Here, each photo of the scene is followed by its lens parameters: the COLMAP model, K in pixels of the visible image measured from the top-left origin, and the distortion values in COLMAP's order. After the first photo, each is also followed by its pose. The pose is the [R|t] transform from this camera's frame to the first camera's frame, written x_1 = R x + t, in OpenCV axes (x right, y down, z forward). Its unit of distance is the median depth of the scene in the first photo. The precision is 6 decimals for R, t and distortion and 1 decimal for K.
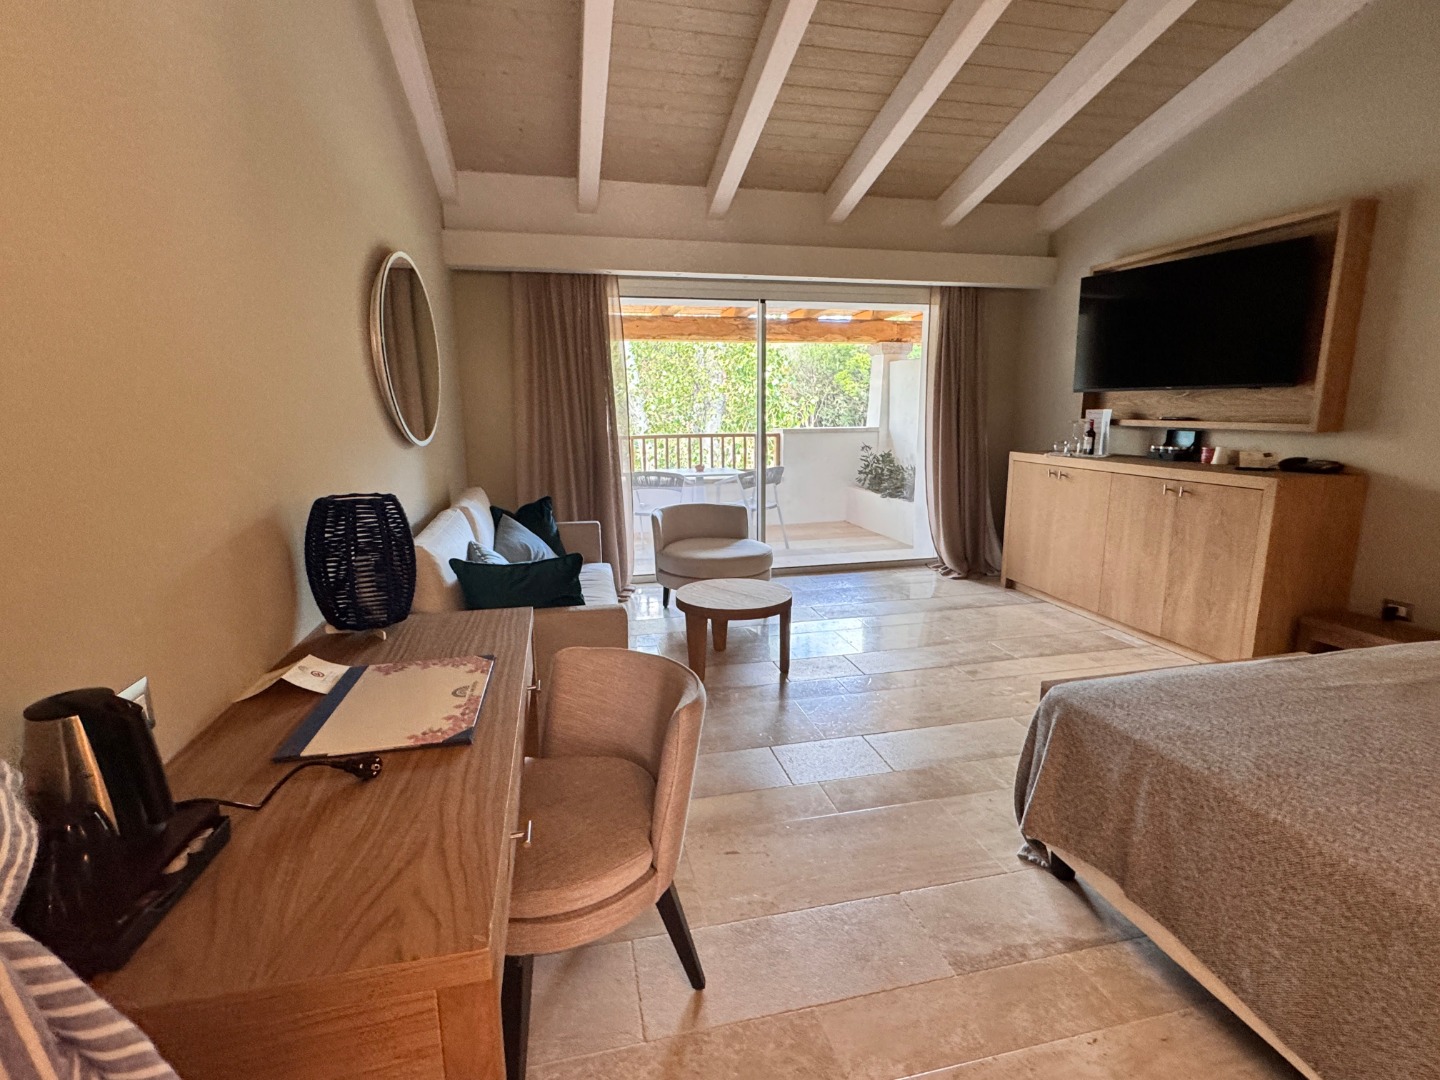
lens RADIAL K [[684.9, 0, 719.1], [0, 684.9, 537.5], [0, 0, 1]] dist [-0.004058, -0.001982]
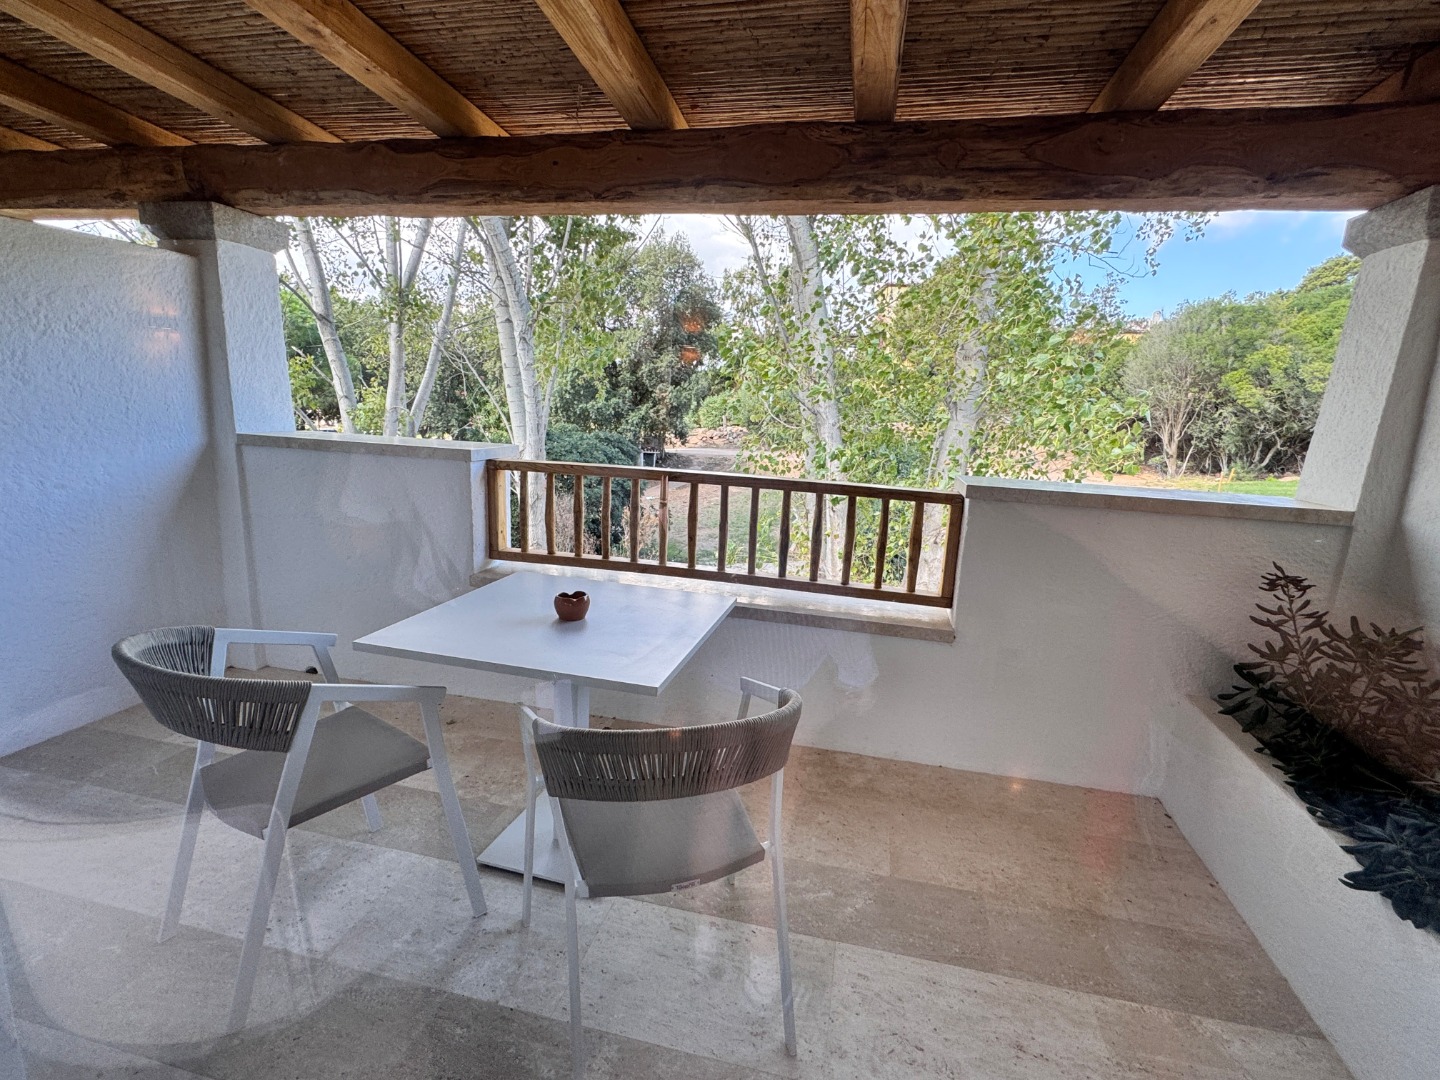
lens RADIAL K [[684.9, 0, 723.7], [0, 684.9, 544.0], [0, 0, 1]] dist [-0.004058, -0.001982]
pose [[0.895913, 0.139808, -0.421656, 0.042933], [-0.133440, 0.990046, 0.044742, -0.043914], [0.423714, 0.016181, 0.905651, 0.223289]]
